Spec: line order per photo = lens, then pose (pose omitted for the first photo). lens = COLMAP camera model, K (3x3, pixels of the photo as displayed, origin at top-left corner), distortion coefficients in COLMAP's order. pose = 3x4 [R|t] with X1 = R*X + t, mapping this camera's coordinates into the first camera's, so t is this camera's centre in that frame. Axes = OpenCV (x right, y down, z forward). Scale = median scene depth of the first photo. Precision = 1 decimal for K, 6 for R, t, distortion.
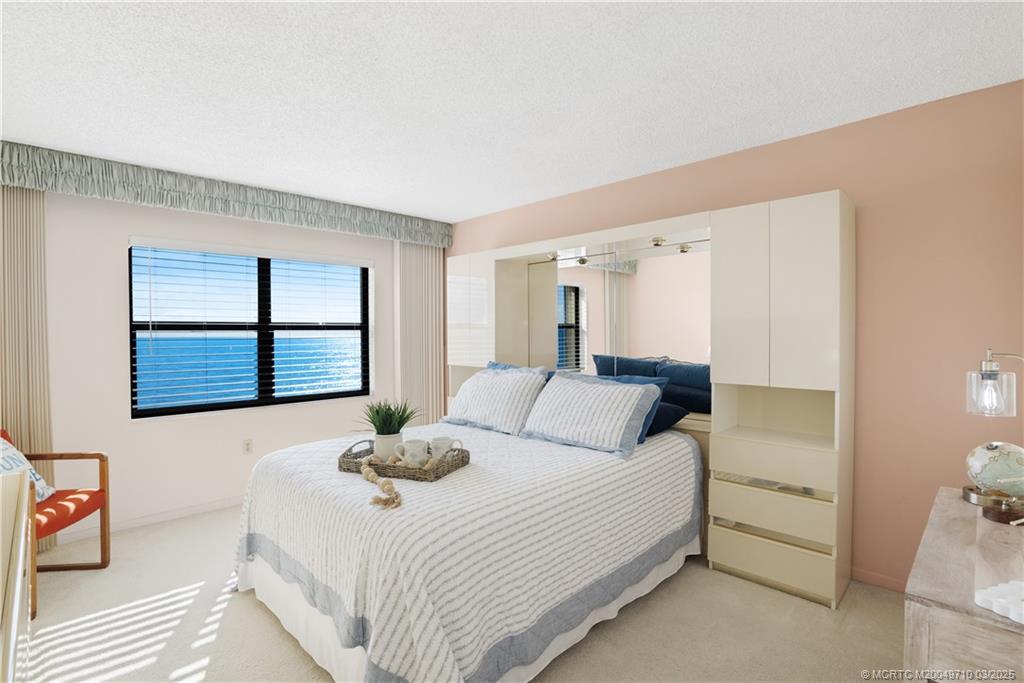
lens RADIAL K [[493.3, 0, 505.6], [0, 493.3, 339.8], [0, 0, 1]] dist [-0.039201, 0.010669]
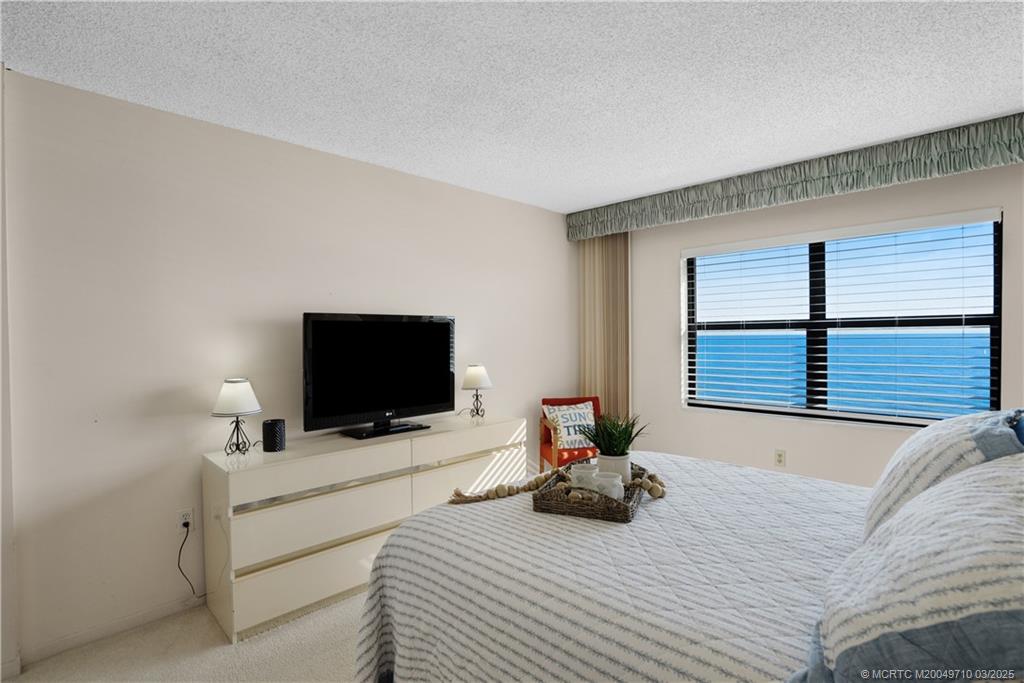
lens RADIAL K [[493.3, 0, 505.6], [0, 493.3, 339.8], [0, 0, 1]] dist [-0.039201, 0.010669]
pose [[0.011522, 0.015217, -0.999818, 0.343592], [-0.002597, 0.999881, 0.015188, -0.010978], [0.999930, 0.002422, 0.011560, 0.459452]]
